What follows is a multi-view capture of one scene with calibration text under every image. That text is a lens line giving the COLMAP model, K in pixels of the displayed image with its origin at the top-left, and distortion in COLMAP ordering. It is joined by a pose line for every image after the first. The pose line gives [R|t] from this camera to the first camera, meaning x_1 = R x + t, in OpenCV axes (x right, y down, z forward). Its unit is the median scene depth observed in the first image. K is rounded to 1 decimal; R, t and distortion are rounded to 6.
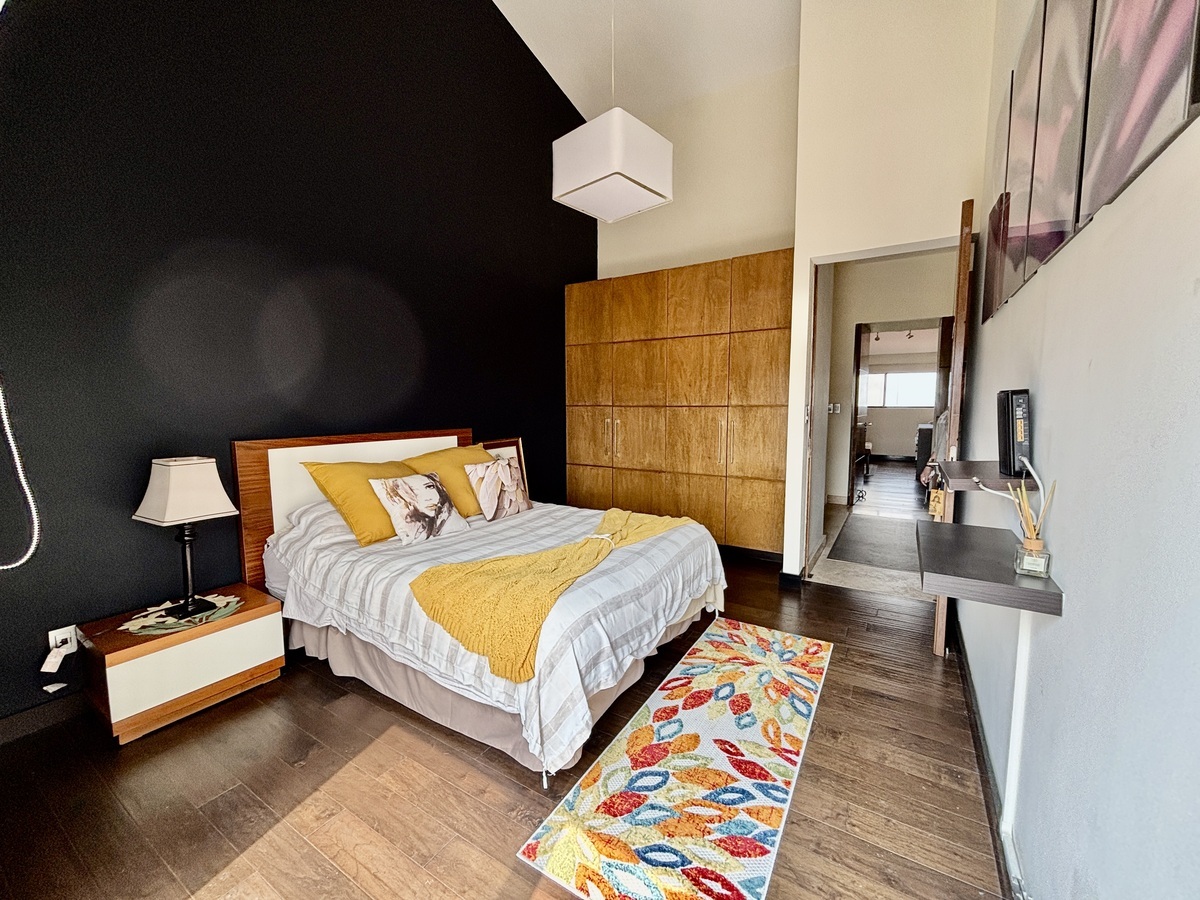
lens RADIAL K [[485.0, 0, 600.4], [0, 485.0, 447.9], [0, 0, 1]] dist [0.003204, -0.001532]
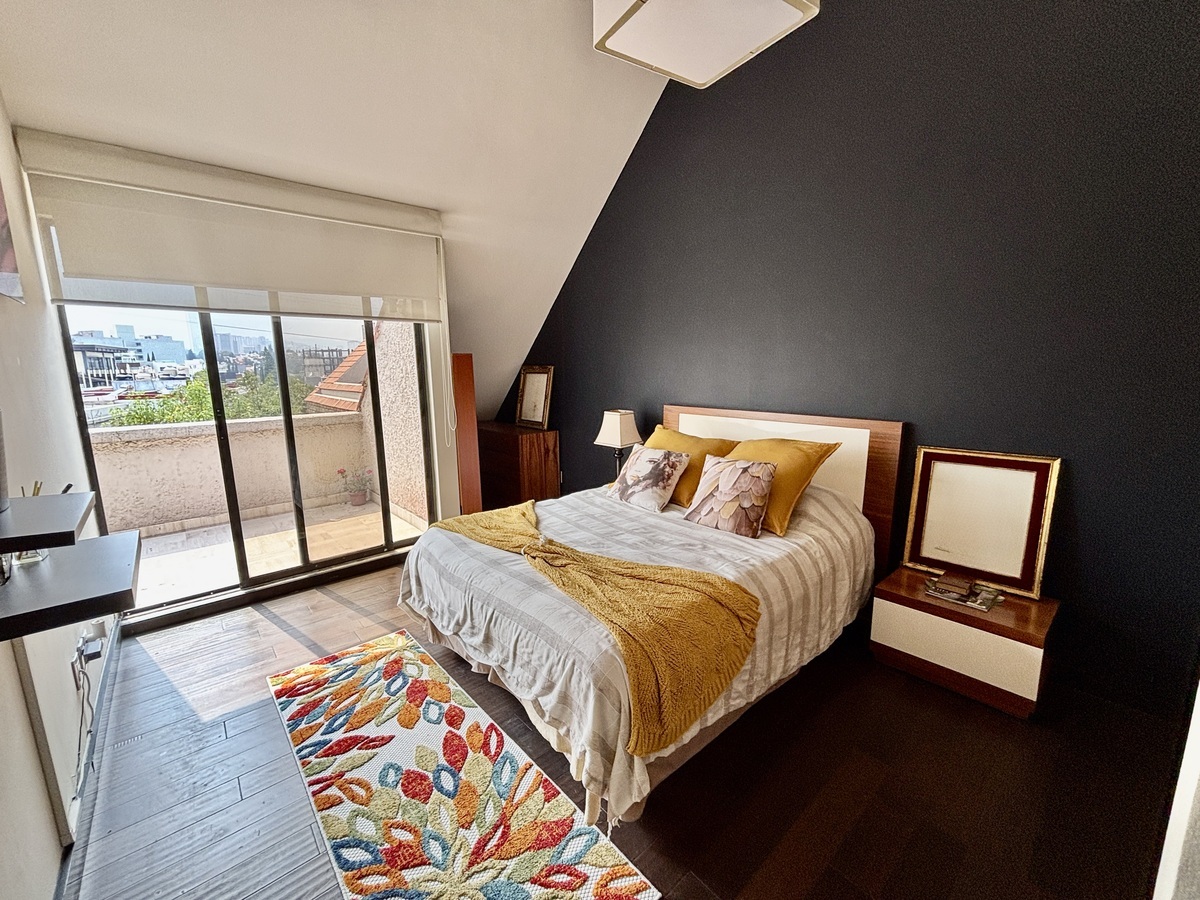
lens RADIAL K [[485.0, 0, 594.3], [0, 485.0, 451.8], [0, 0, 1]] dist [0.003204, -0.001532]
pose [[-0.287458, 0.174175, -0.941823, 0.872736], [-0.078072, 0.975793, 0.204286, -0.189695], [0.954606, 0.132253, -0.266901, 1.447235]]
